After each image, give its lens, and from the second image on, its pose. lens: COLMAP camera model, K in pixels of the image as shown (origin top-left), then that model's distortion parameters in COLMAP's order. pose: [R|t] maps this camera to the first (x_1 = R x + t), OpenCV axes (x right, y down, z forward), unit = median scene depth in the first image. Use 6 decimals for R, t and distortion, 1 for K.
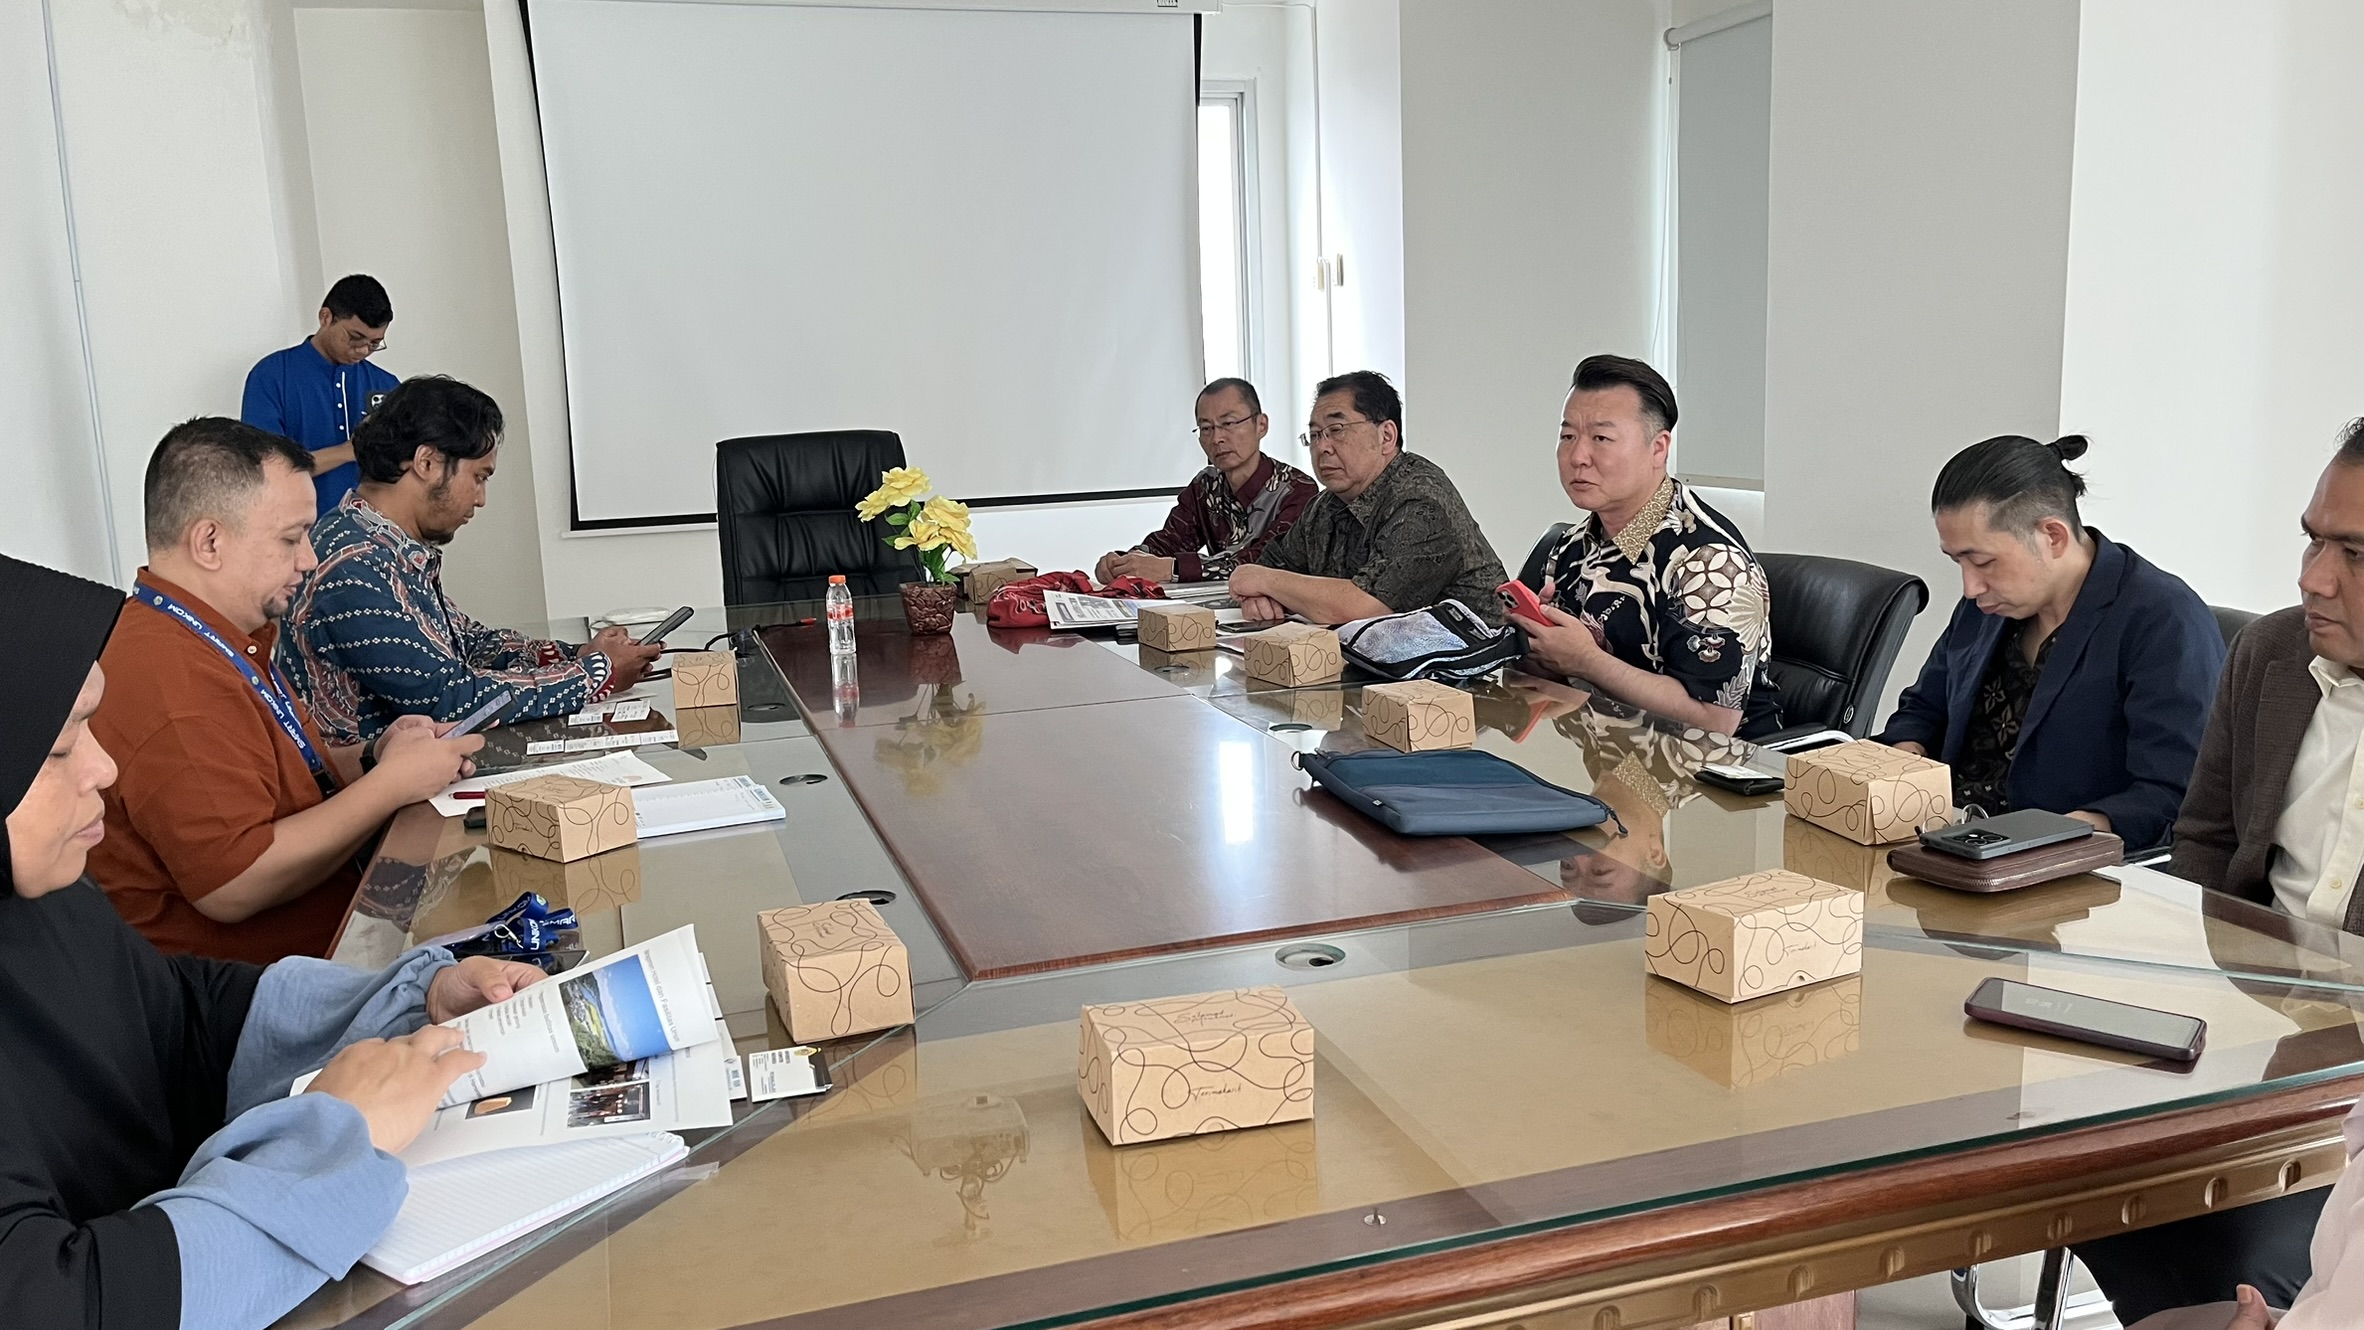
lens RADIAL K [[1810.2, 0, 1170.1], [0, 1810.2, 661.5], [0, 0, 1]] dist [0.056571, -0.074833]
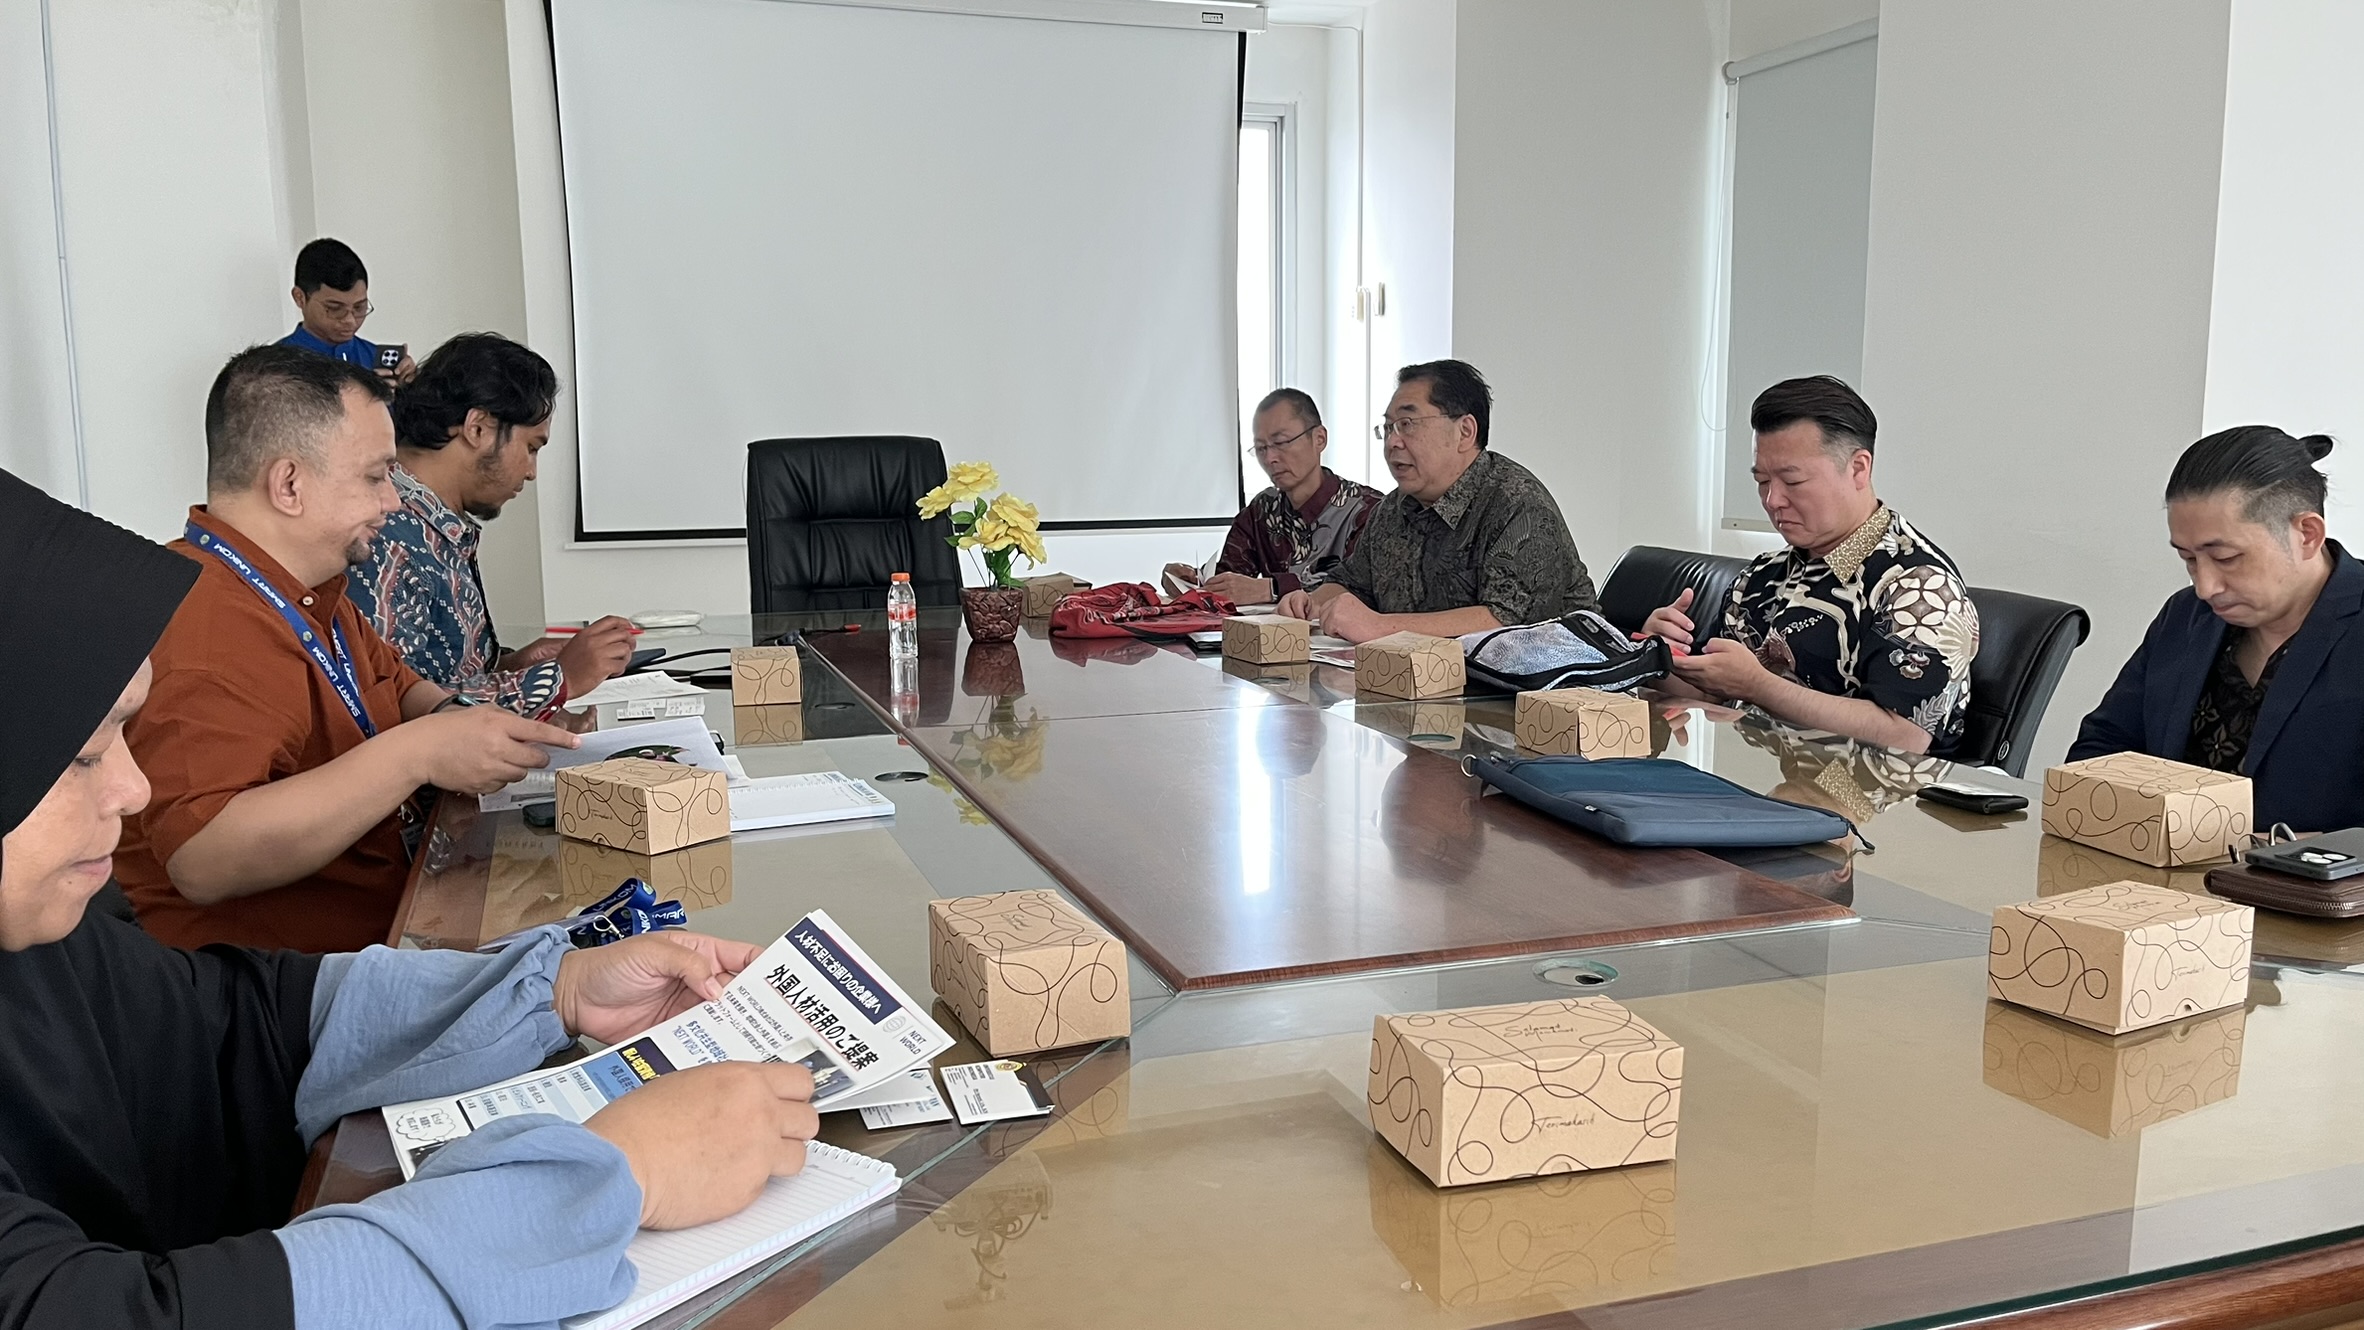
lens RADIAL K [[1810.2, 0, 1188.6], [0, 1810.2, 677.3], [0, 0, 1]] dist [0.056571, -0.074833]
pose [[0.999214, 0.027306, 0.028752, -0.072662], [-0.026621, 0.999359, -0.023949, 0.027996], [-0.029388, 0.023165, 0.999300, 0.086930]]
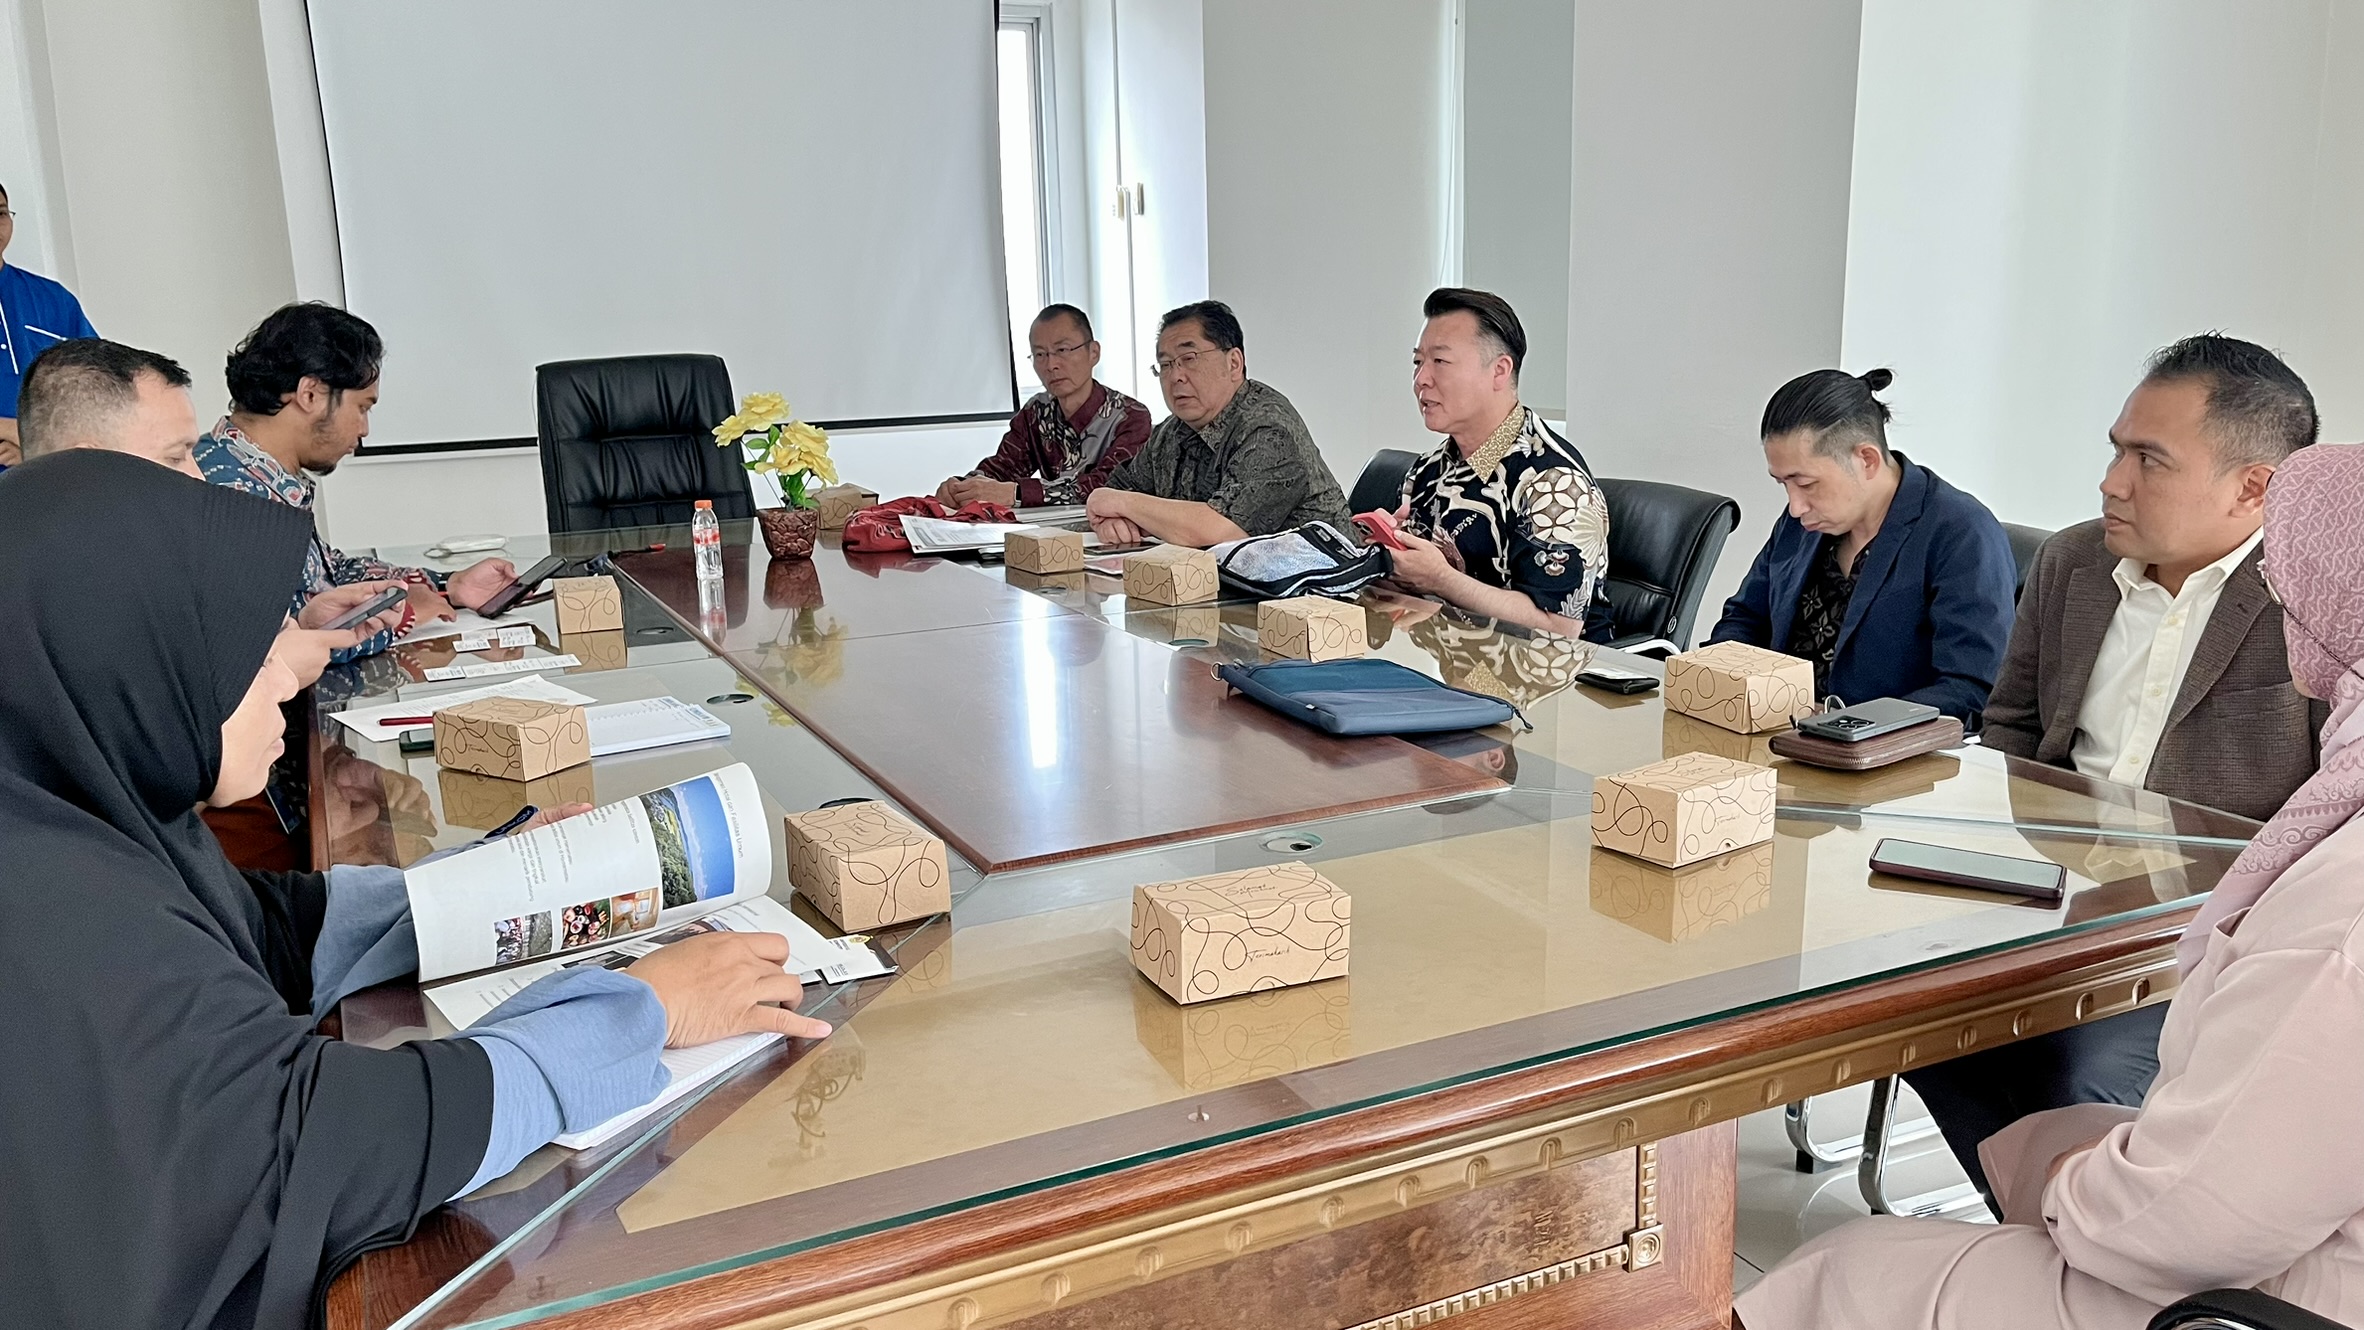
lens RADIAL K [[1810.2, 0, 1168.3], [0, 1810.2, 666.7], [0, 0, 1]] dist [0.056571, -0.074833]
pose [[0.990269, -0.016725, 0.138161, -0.081179], [0.010887, 0.999020, 0.042906, 0.004607], [-0.138743, -0.040984, 0.989480, -0.040055]]
